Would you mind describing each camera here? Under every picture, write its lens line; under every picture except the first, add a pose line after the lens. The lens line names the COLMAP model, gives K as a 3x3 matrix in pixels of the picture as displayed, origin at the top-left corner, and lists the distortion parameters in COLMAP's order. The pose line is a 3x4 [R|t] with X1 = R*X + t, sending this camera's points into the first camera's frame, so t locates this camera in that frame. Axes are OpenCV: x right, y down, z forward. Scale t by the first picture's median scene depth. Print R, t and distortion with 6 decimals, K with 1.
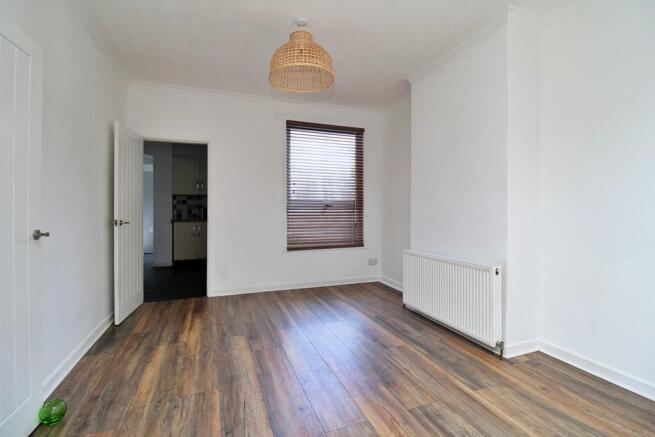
lens RADIAL K [[305.0, 0, 324.7], [0, 305.0, 207.5], [0, 0, 1]] dist [-0.005874, -0.006002]
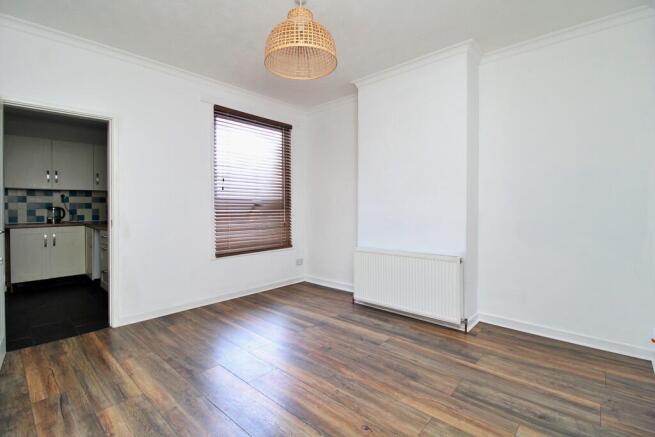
lens RADIAL K [[305.0, 0, 325.5], [0, 305.0, 206.1], [0, 0, 1]] dist [-0.005874, -0.006002]
pose [[0.888797, -0.000617, 0.458301, -0.262344], [0.000739, 1.000000, -0.000088, -0.002521], [-0.458301, 0.000417, 0.888797, 0.105667]]
